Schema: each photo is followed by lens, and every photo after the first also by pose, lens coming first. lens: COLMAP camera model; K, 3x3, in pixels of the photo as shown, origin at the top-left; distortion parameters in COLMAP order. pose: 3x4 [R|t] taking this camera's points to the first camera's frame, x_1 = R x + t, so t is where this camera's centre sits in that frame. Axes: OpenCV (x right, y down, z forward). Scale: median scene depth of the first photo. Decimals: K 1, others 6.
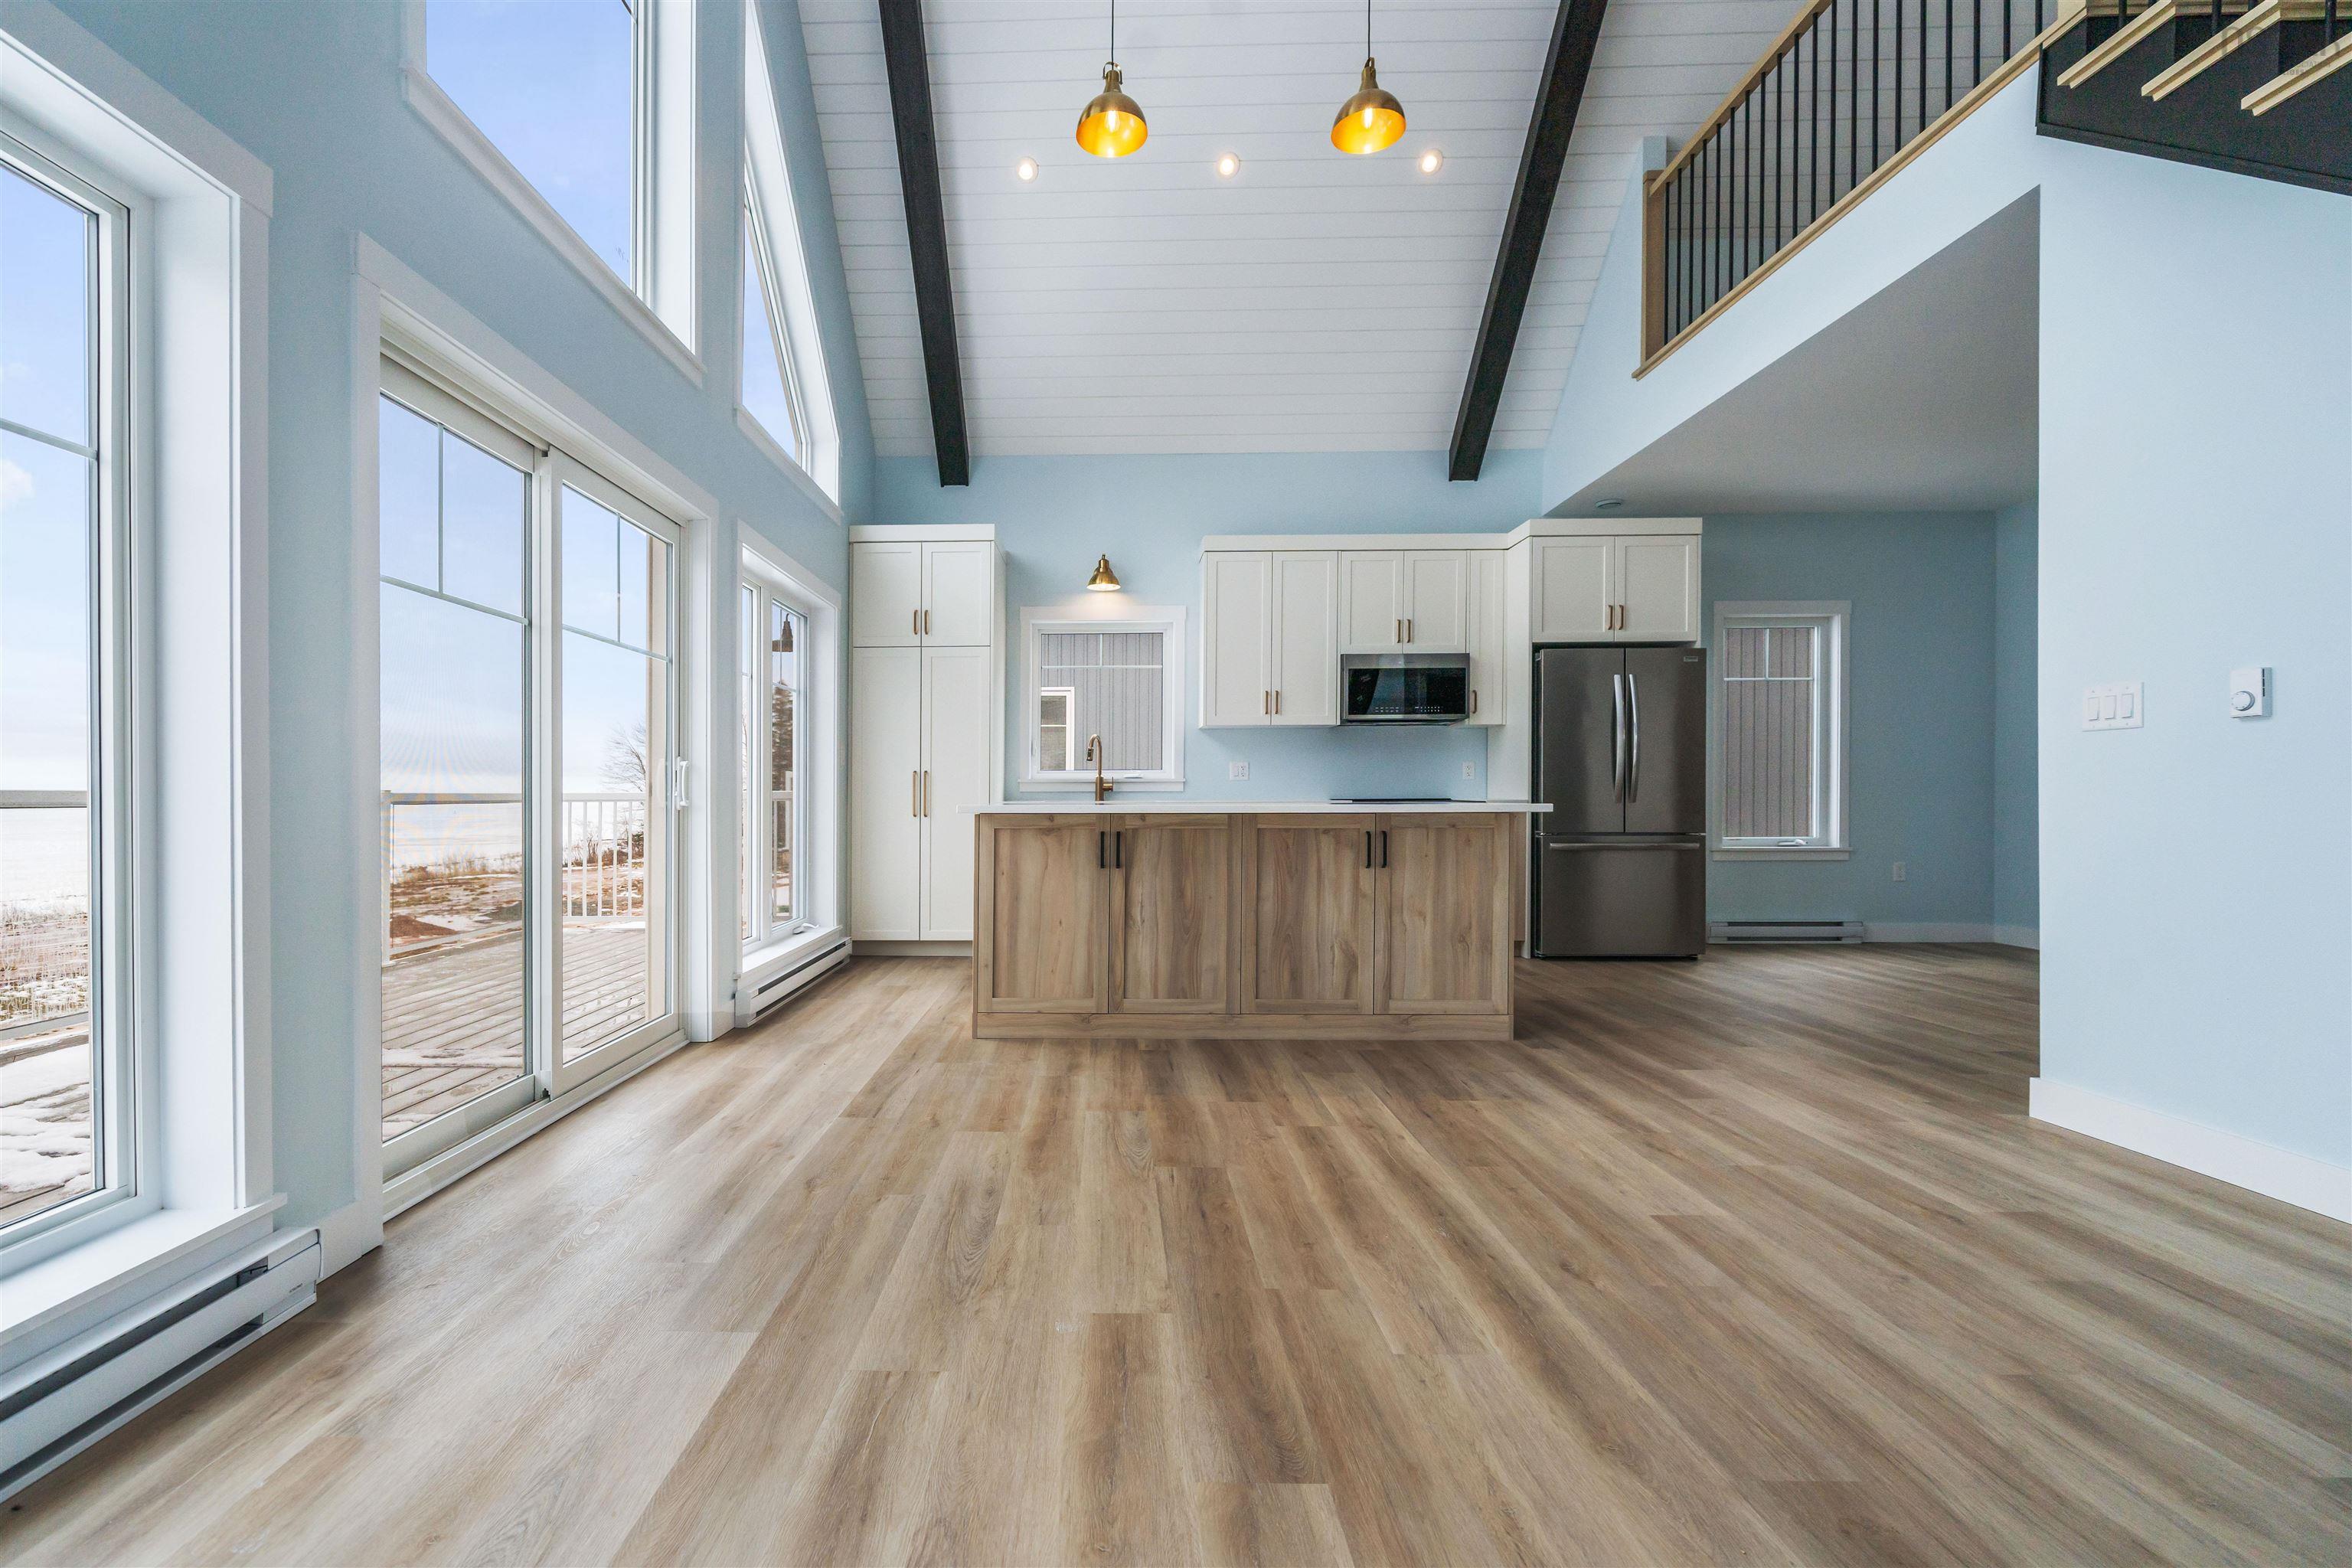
lens RADIAL K [[1007.6, 0, 1088.9], [0, 1007.6, 809.7], [0, 0, 1]] dist [0.000242, 0.000611]
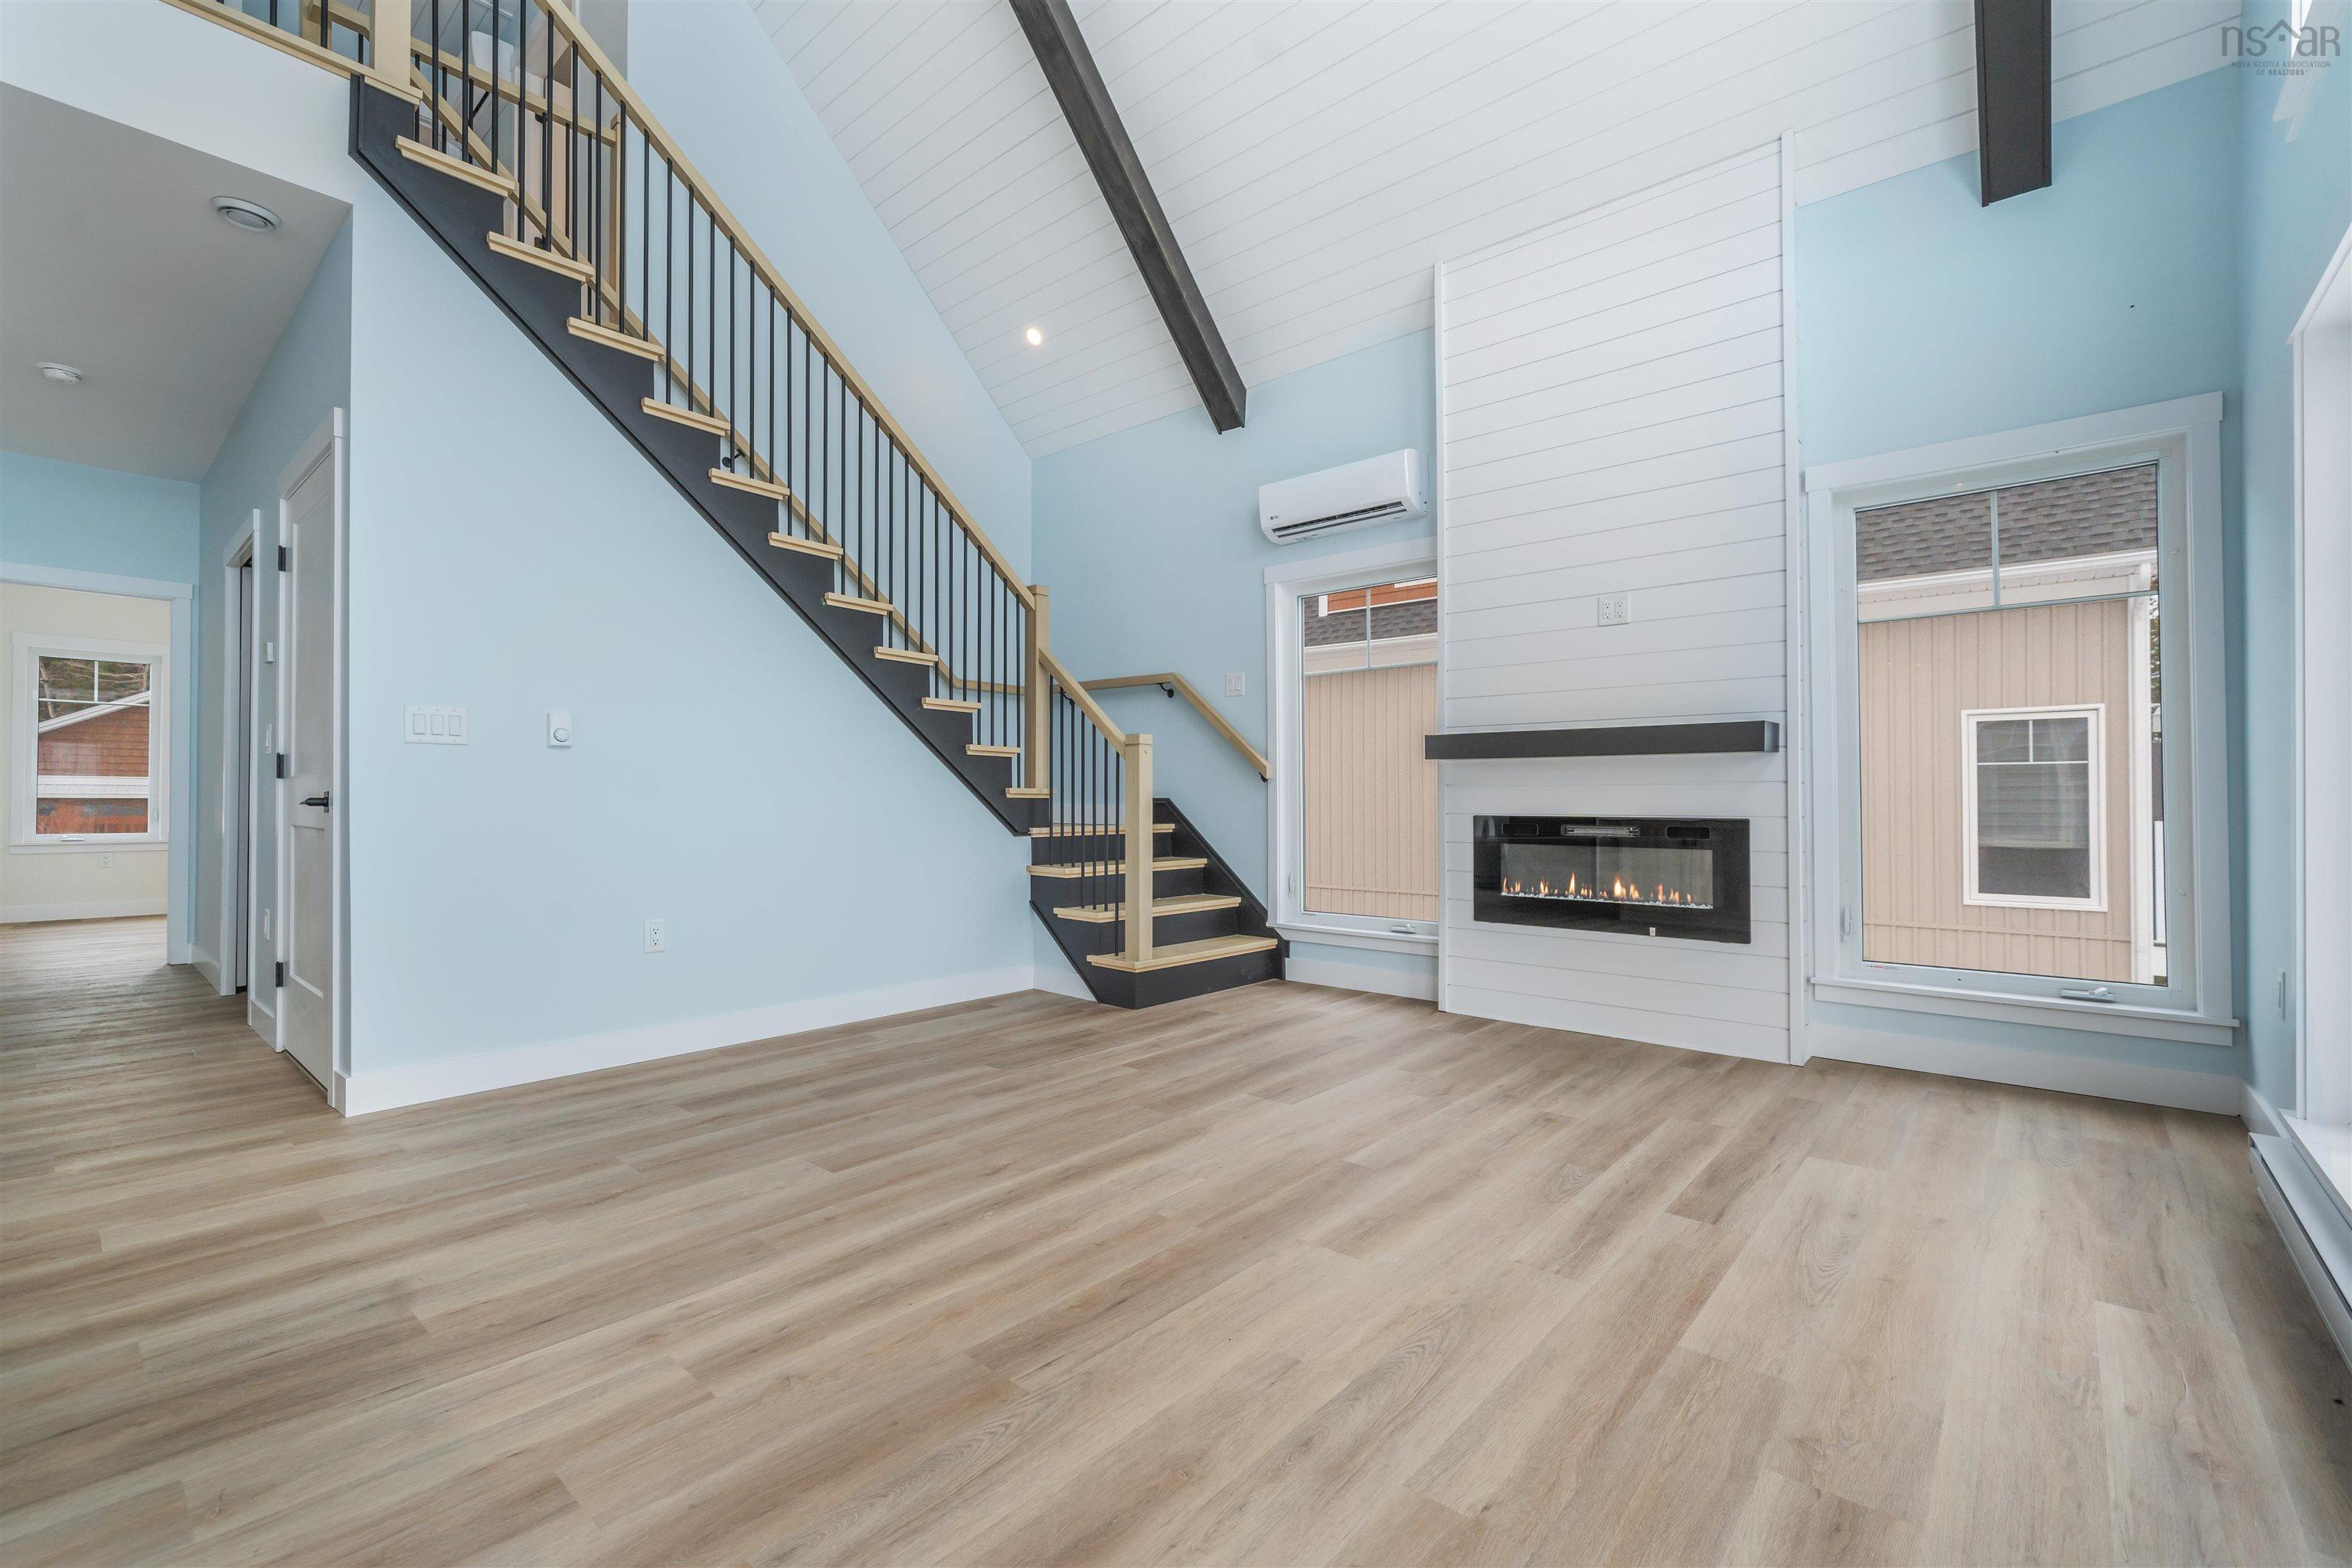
lens RADIAL K [[1007.6, 0, 1174.7], [0, 1007.6, 812.0], [0, 0, 1]] dist [0.000242, 0.000611]
pose [[-0.760955, -0.004393, 0.648790, -0.333477], [0.010065, 0.999777, 0.018575, -0.012202], [-0.648726, 0.020665, -0.760741, 1.161388]]
